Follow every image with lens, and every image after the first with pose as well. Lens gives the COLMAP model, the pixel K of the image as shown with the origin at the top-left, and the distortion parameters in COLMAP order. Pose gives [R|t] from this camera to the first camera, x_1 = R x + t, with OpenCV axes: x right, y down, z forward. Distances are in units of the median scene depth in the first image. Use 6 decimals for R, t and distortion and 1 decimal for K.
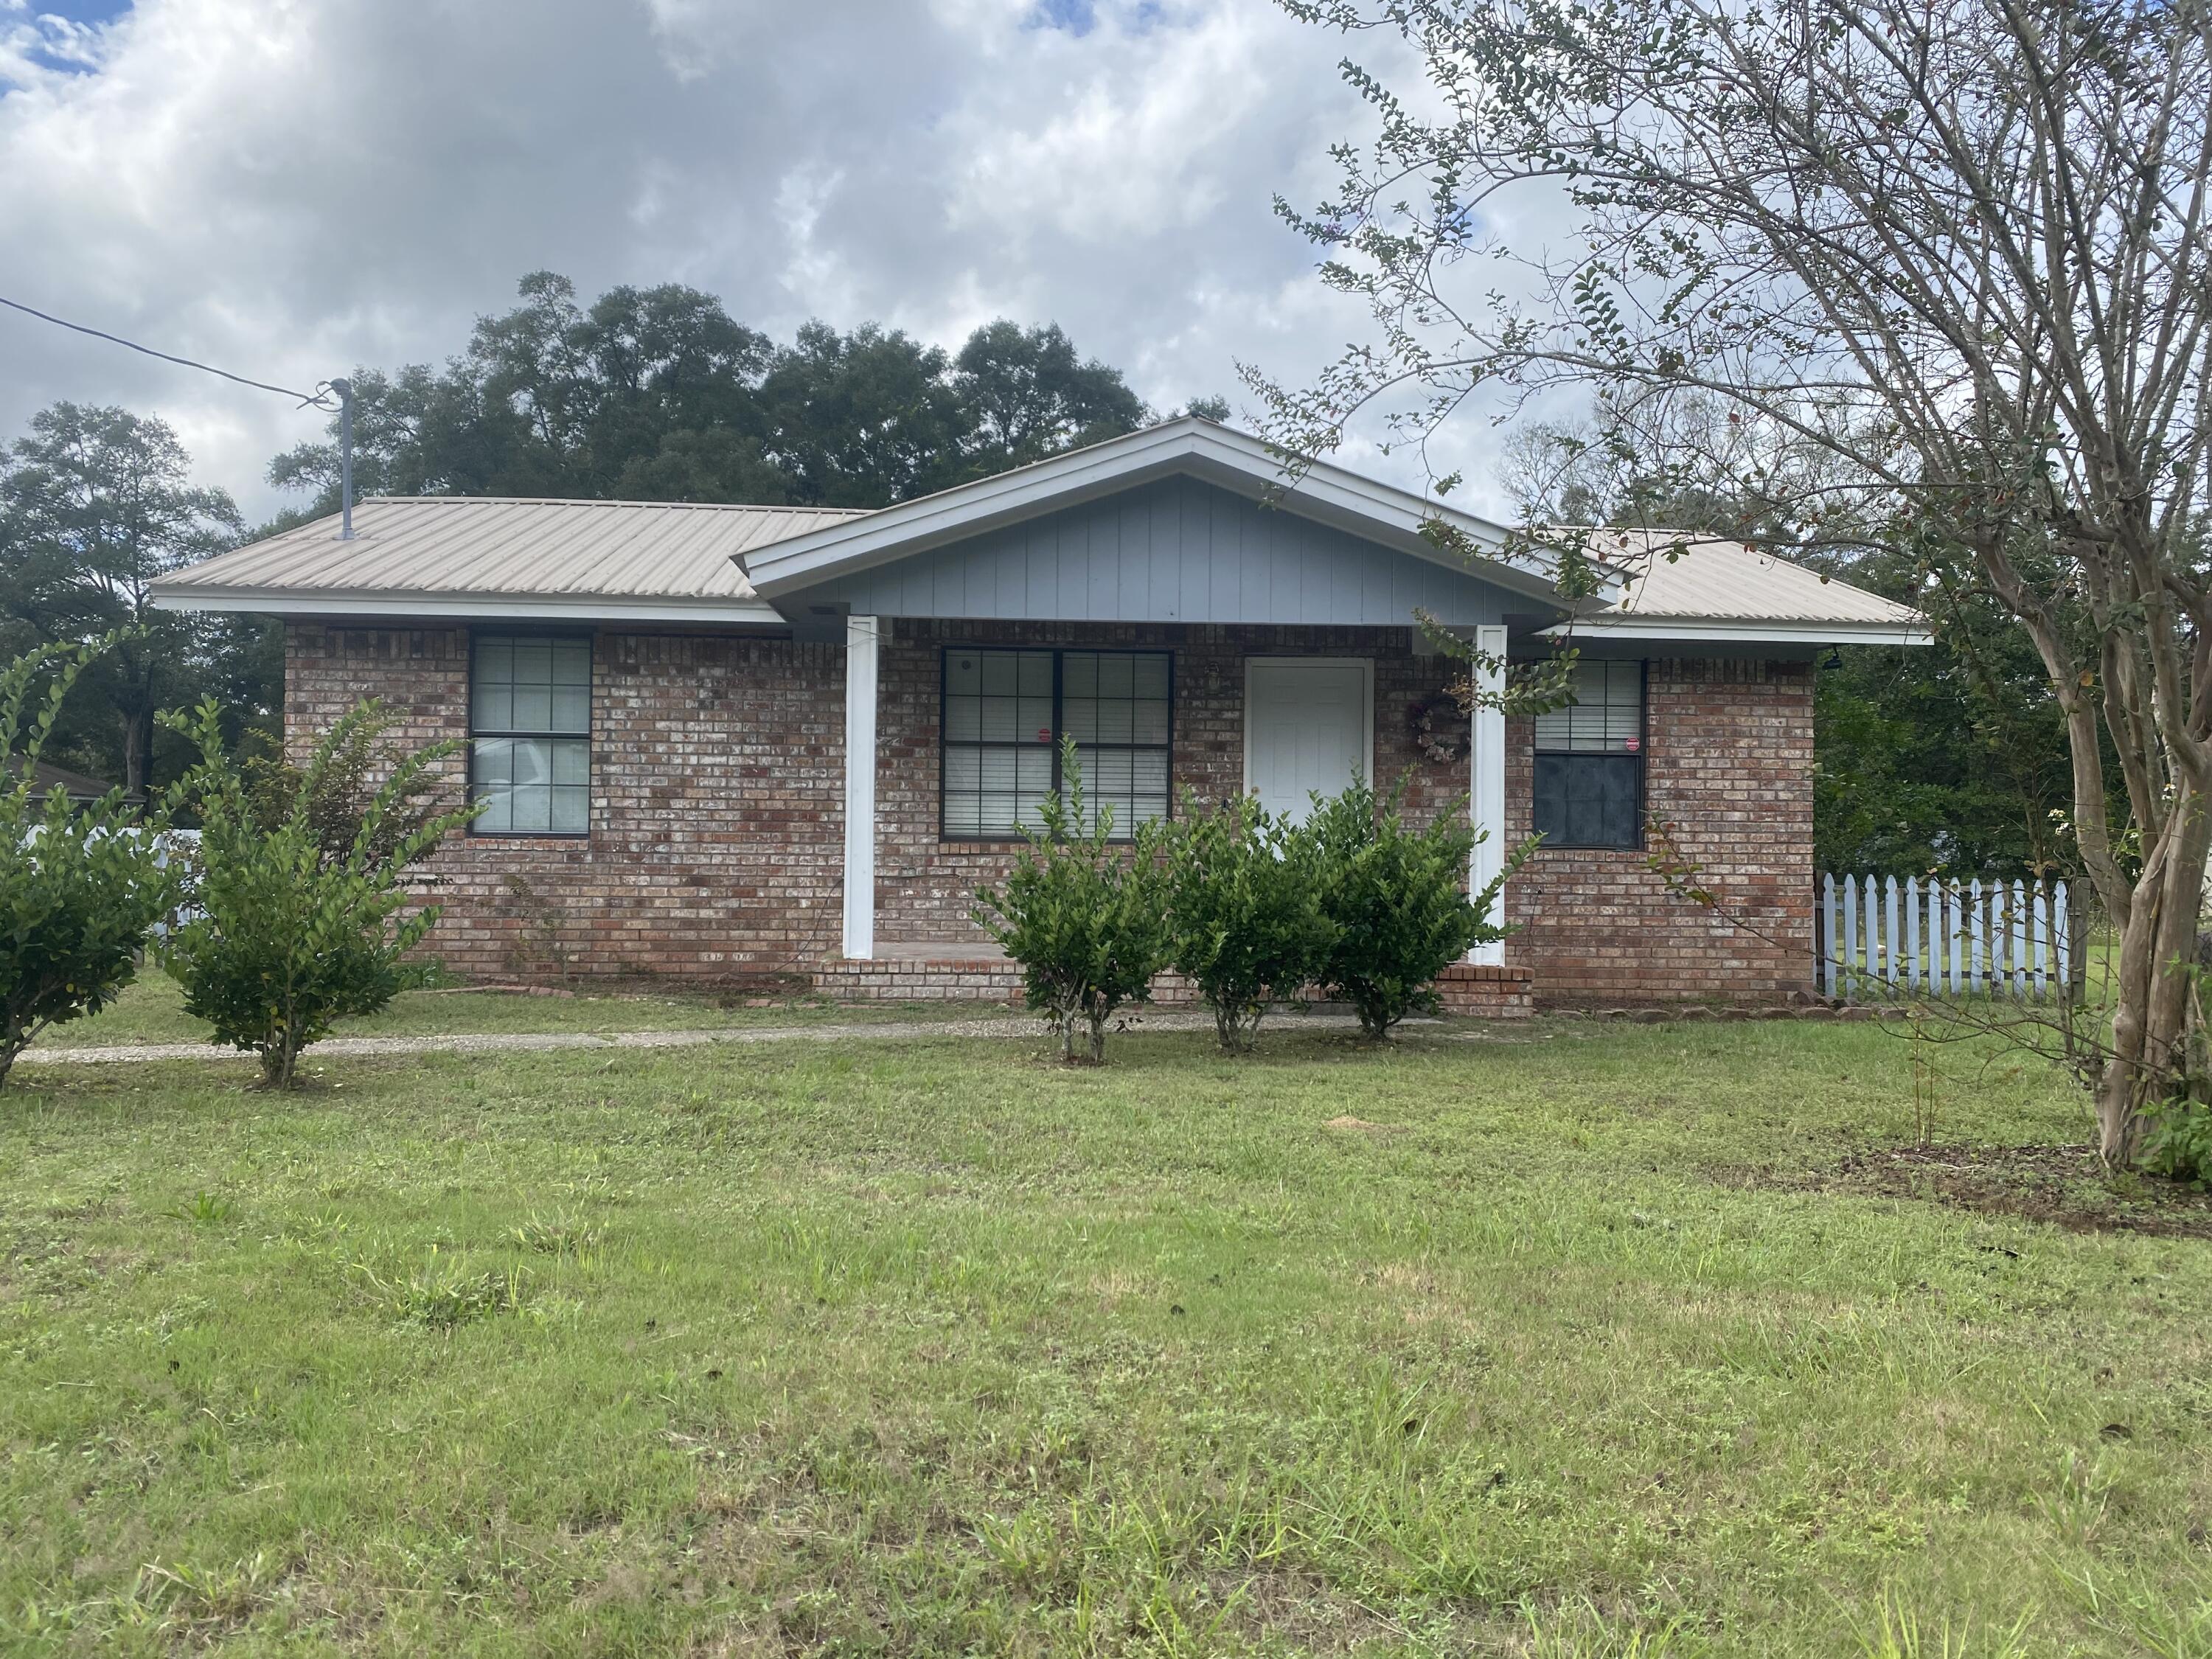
lens RADIAL K [[1663.1, 0, 1108.5], [0, 1663.1, 789.6], [0, 0, 1]] dist [0.214944, -0.447548]
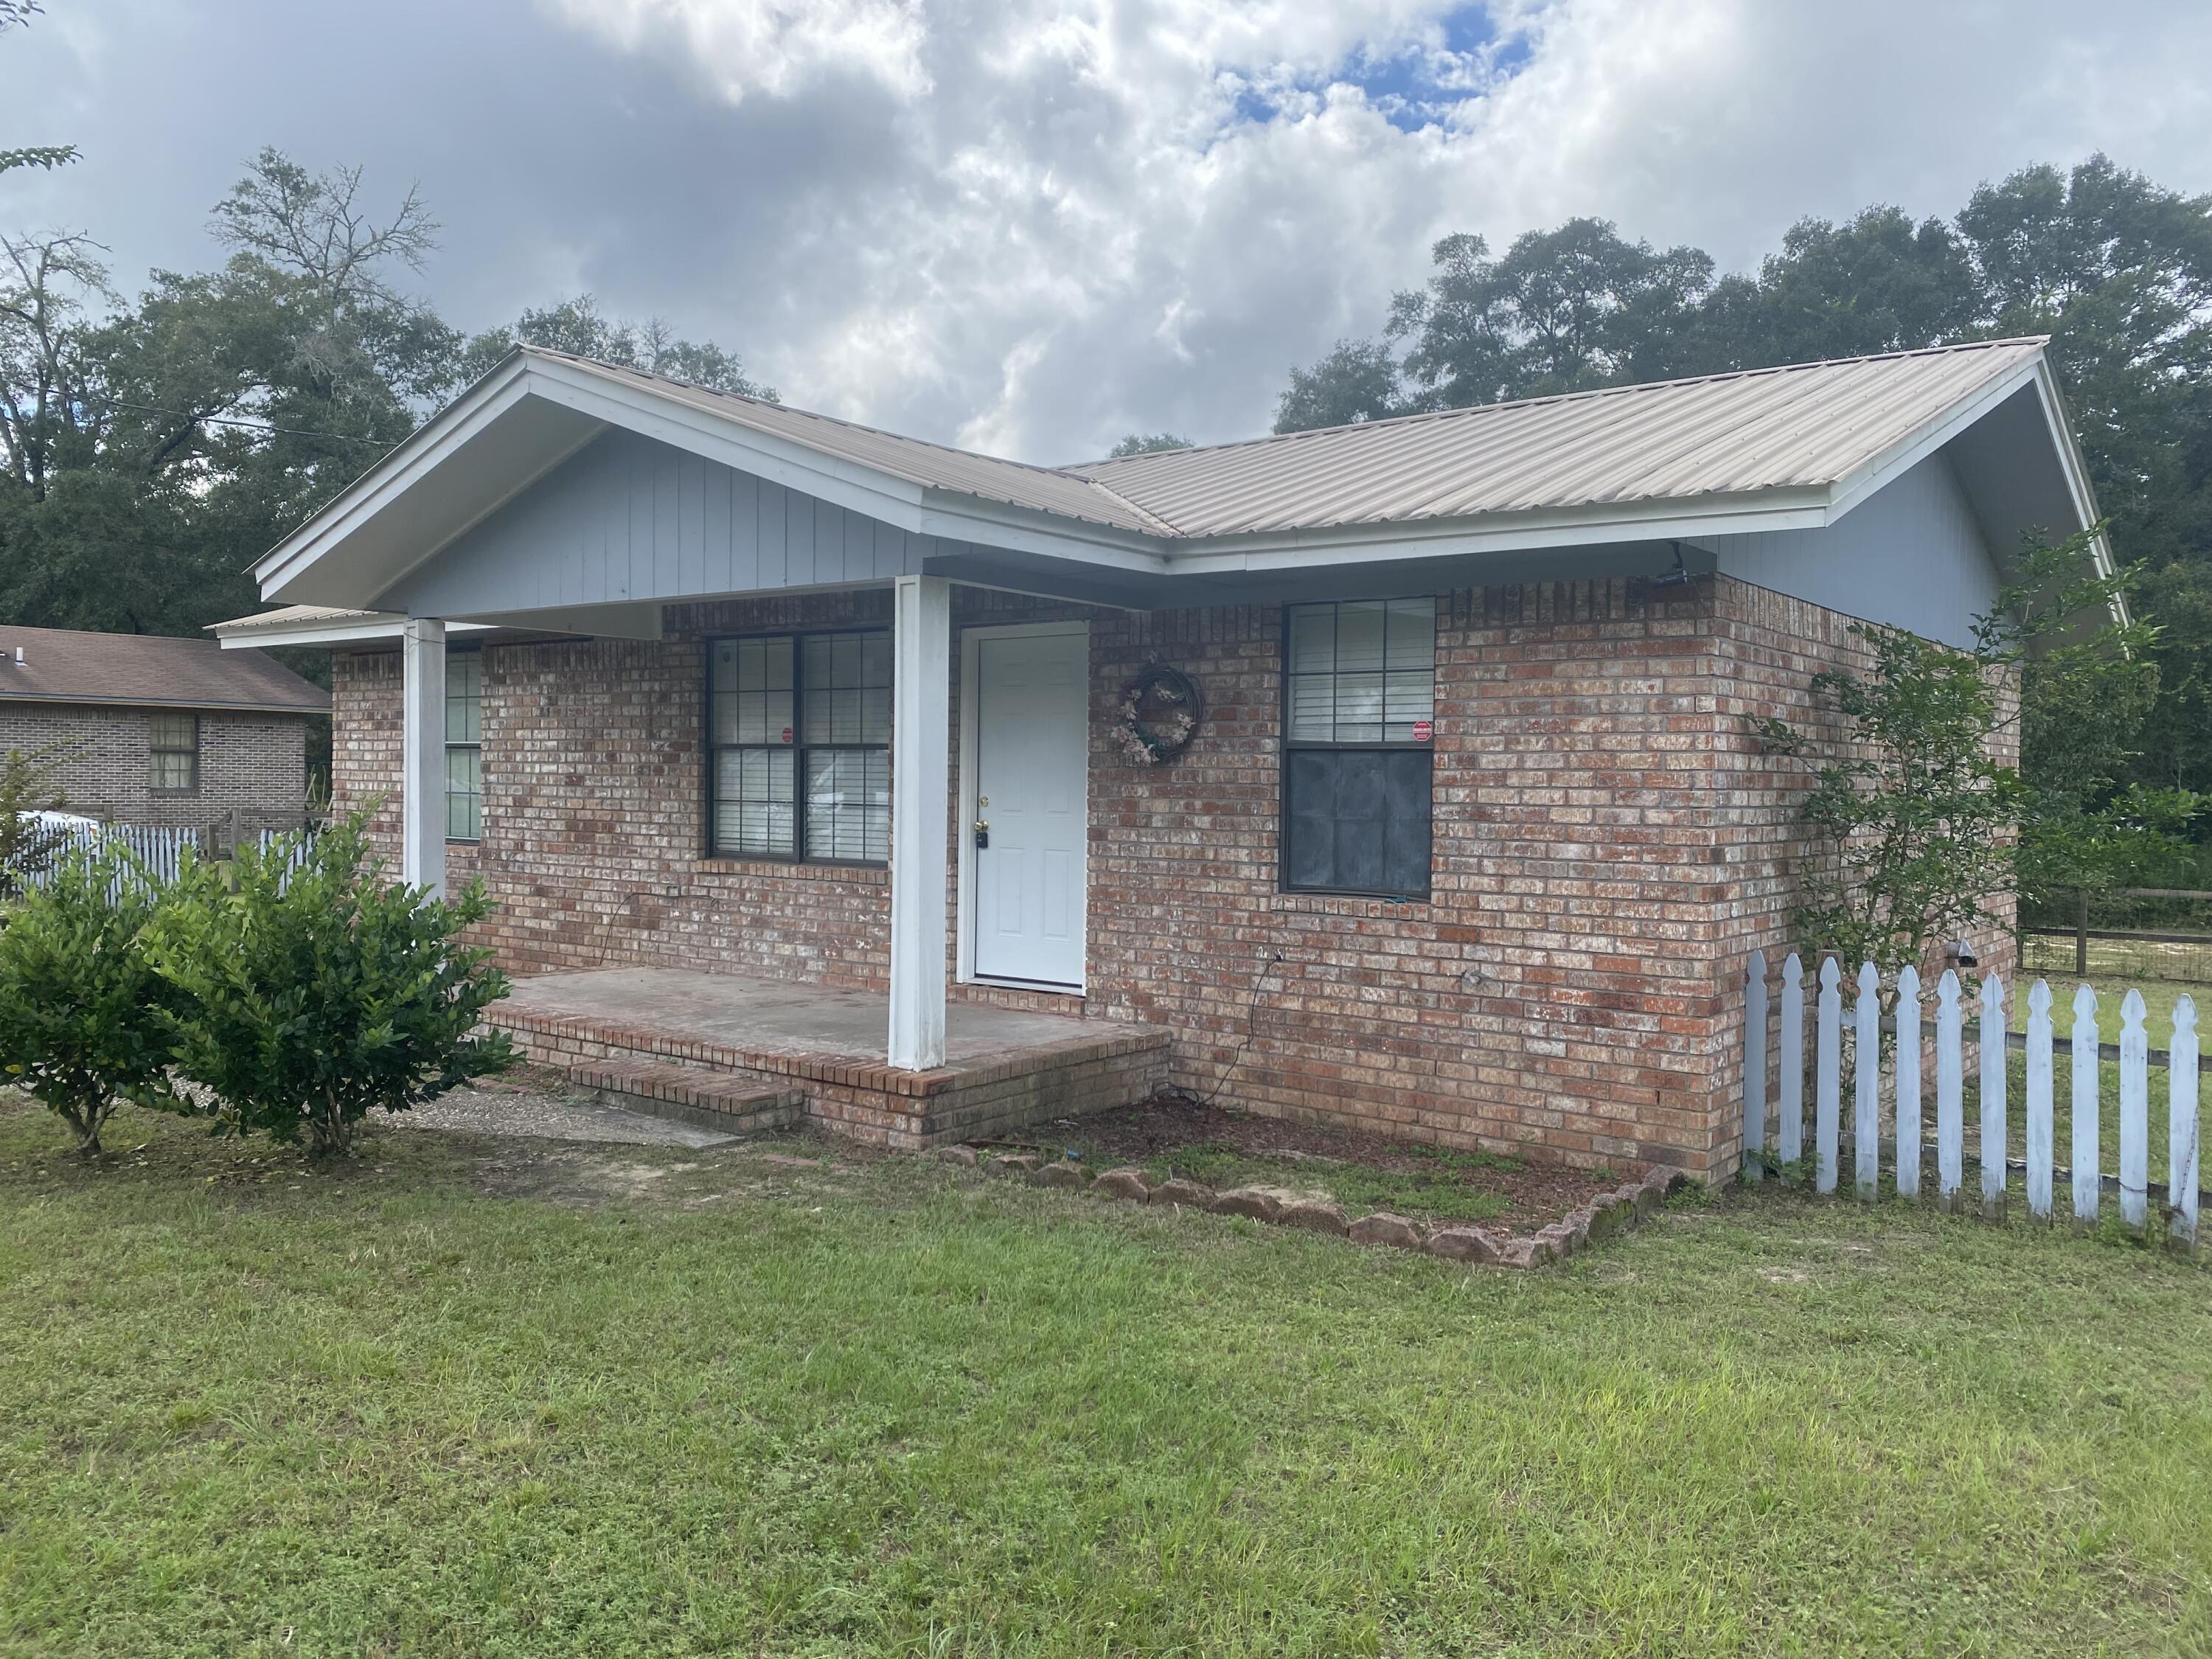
lens RADIAL K [[1663.1, 0, 1108.5], [0, 1663.1, 789.6], [0, 0, 1]] dist [0.214944, -0.447548]
pose [[0.745199, 0.002458, -0.666838, 0.641407], [0.013782, 0.999723, 0.019087, -0.018862], [0.666700, -0.023414, 0.744958, 0.465615]]
